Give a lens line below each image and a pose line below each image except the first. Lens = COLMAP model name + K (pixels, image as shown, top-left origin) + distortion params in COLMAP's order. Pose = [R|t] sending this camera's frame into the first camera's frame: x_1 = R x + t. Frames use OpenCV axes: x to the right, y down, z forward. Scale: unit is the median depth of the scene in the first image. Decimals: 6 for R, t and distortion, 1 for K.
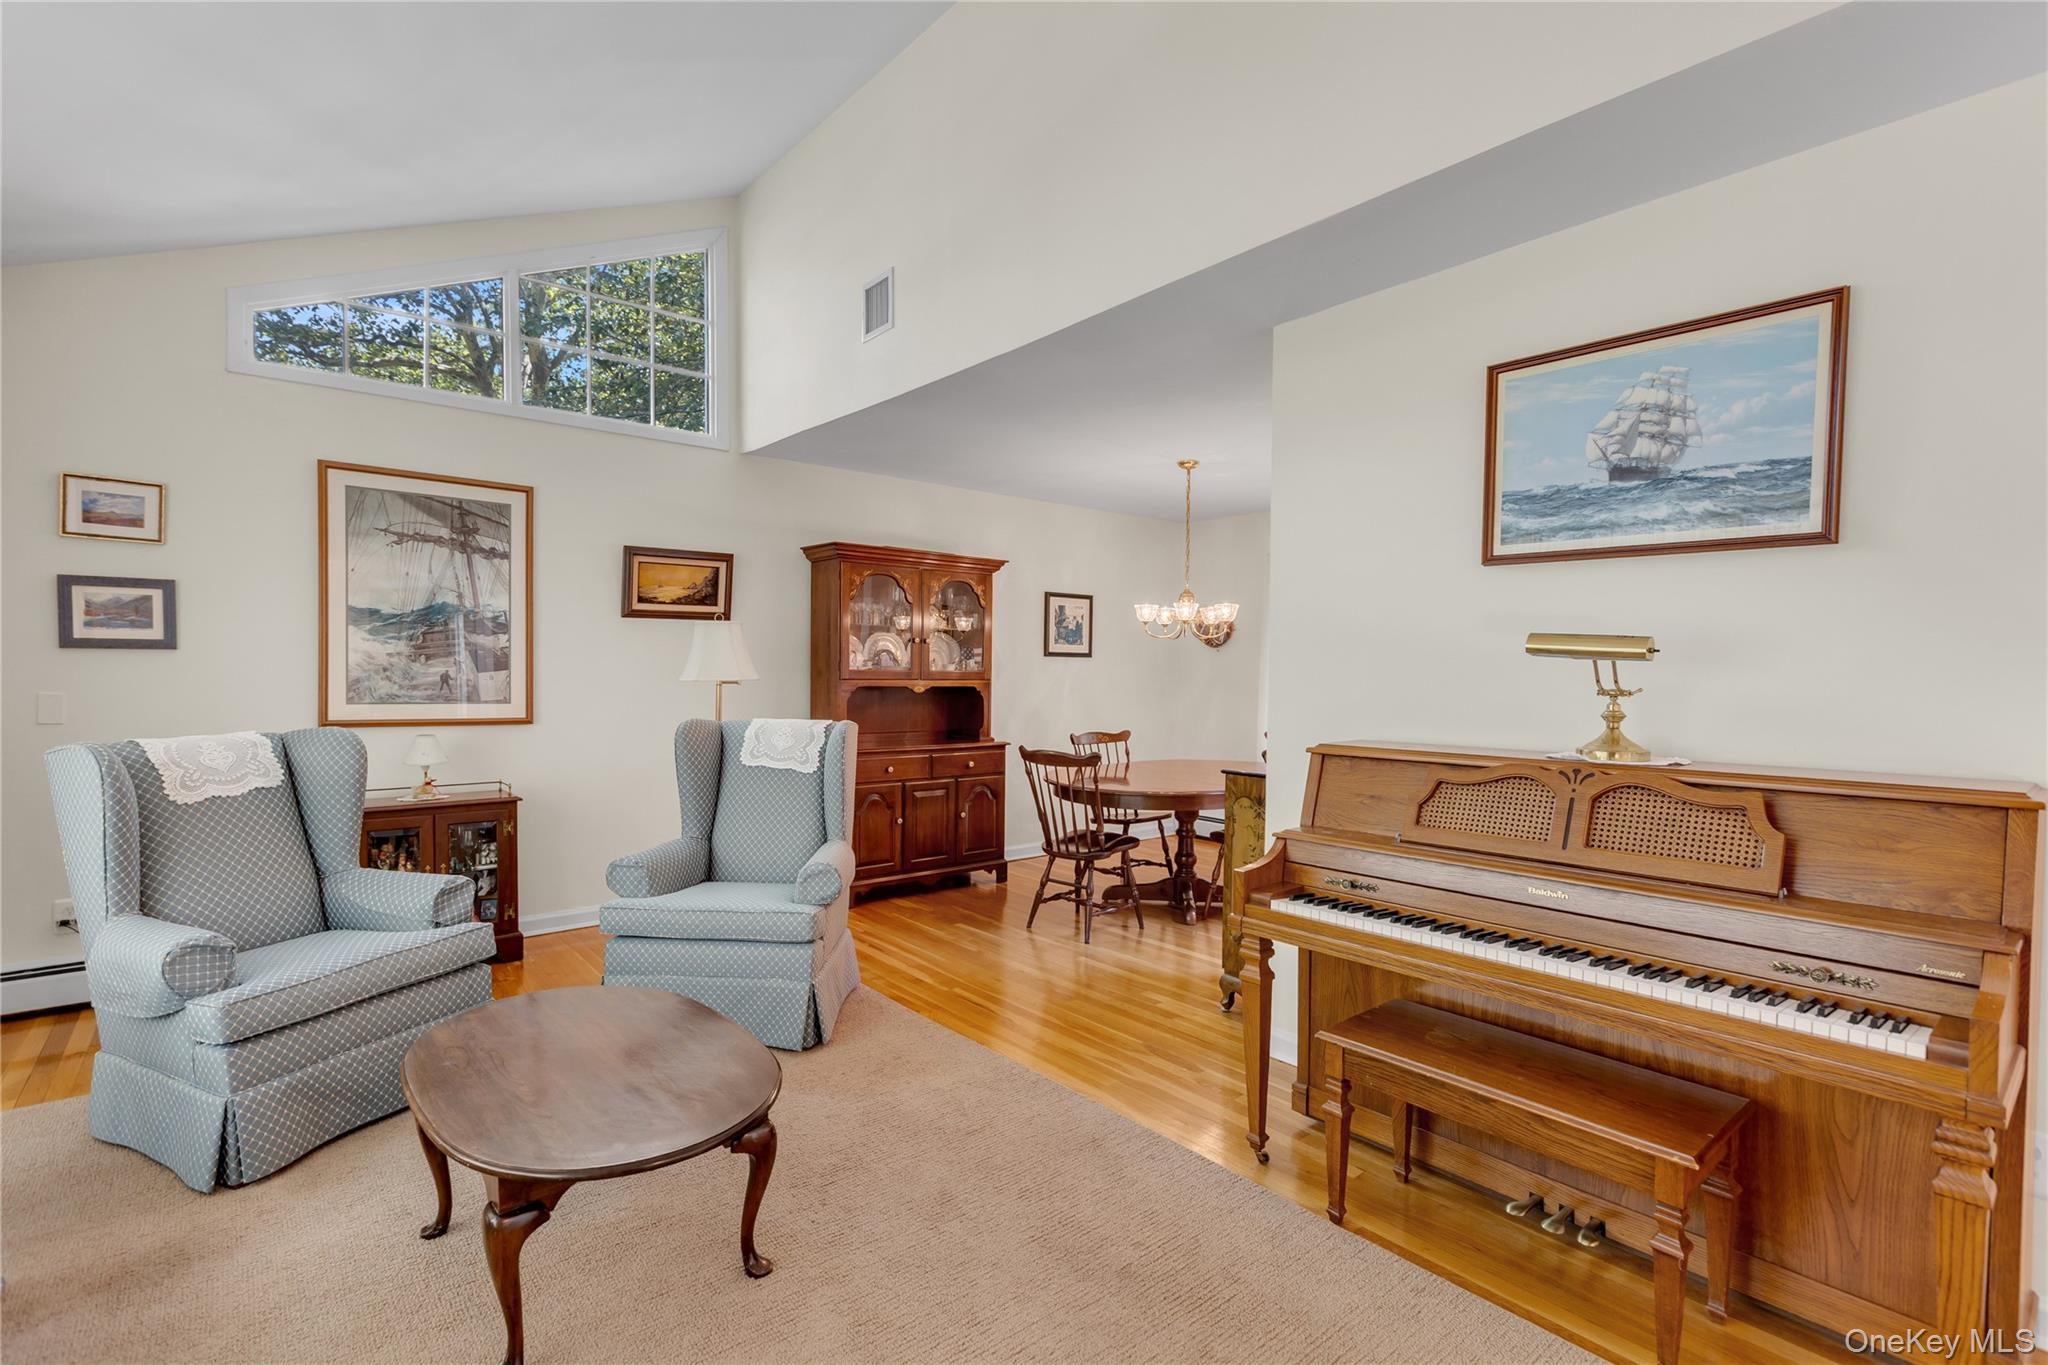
lens RADIAL K [[953.0, 0, 1025.5], [0, 953.0, 697.5], [0, 0, 1]] dist [-0.001101, -0.000780]
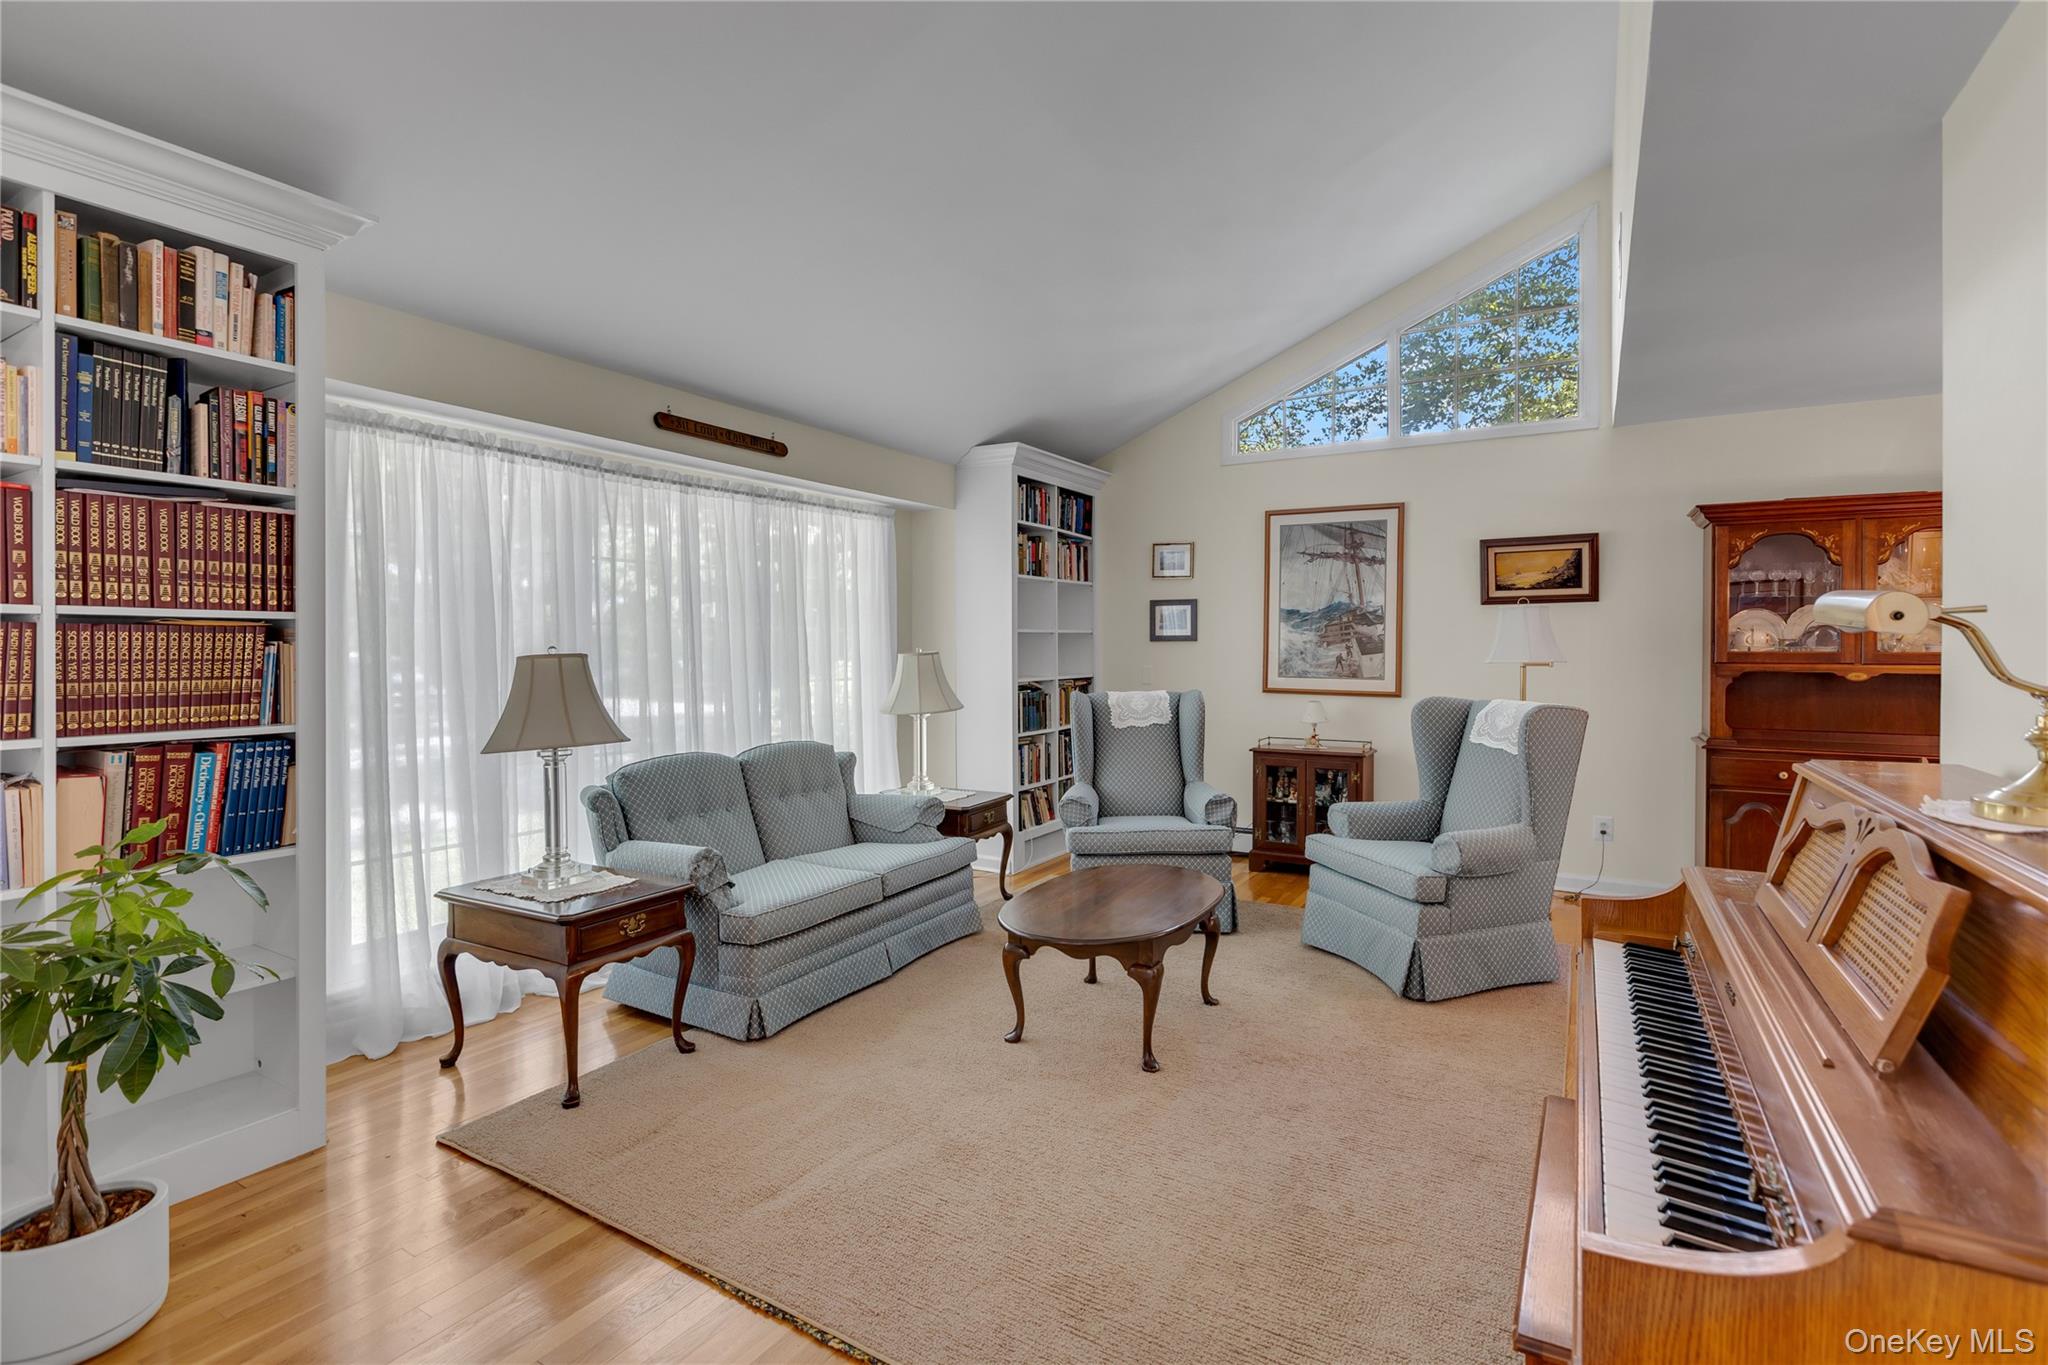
lens RADIAL K [[953.0, 0, 1023.3], [0, 953.0, 662.6], [0, 0, 1]] dist [-0.001101, -0.000780]
pose [[0.318306, 0.007318, -0.947960, 0.425347], [-0.024024, 0.999711, -0.000349, -0.004193], [0.947684, 0.022885, 0.318390, 0.140468]]
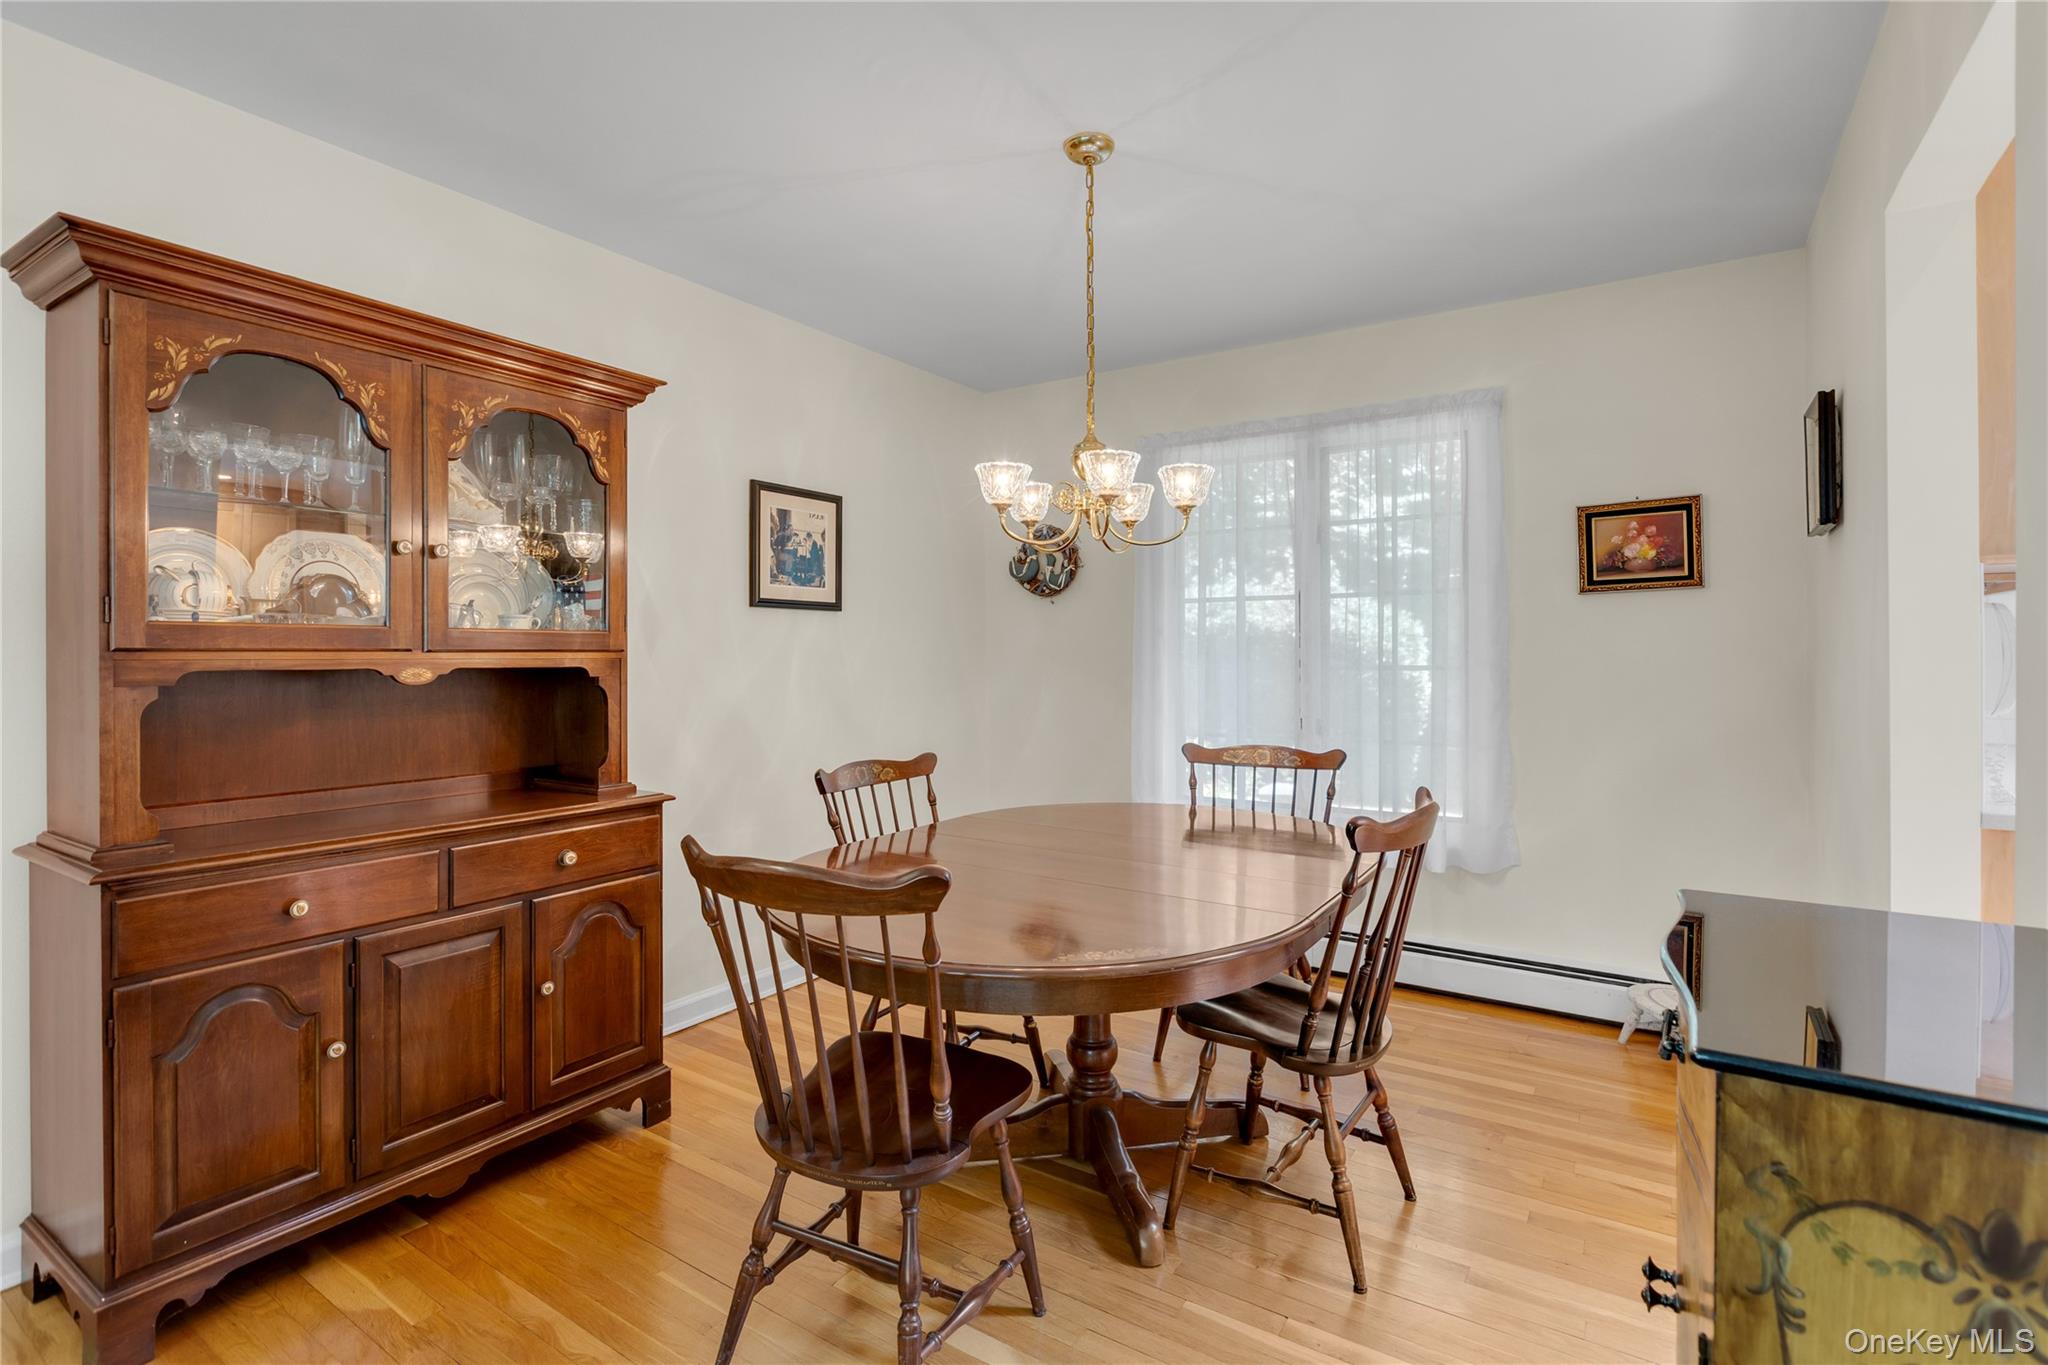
lens RADIAL K [[953.0, 0, 1004.7], [0, 953.0, 649.7], [0, 0, 1]] dist [-0.001101, -0.000780]
pose [[0.959202, -0.010785, 0.282515, 0.007784], [0.019784, 0.999383, -0.029019, -0.003748], [-0.282028, 0.033425, 0.958824, 0.610090]]
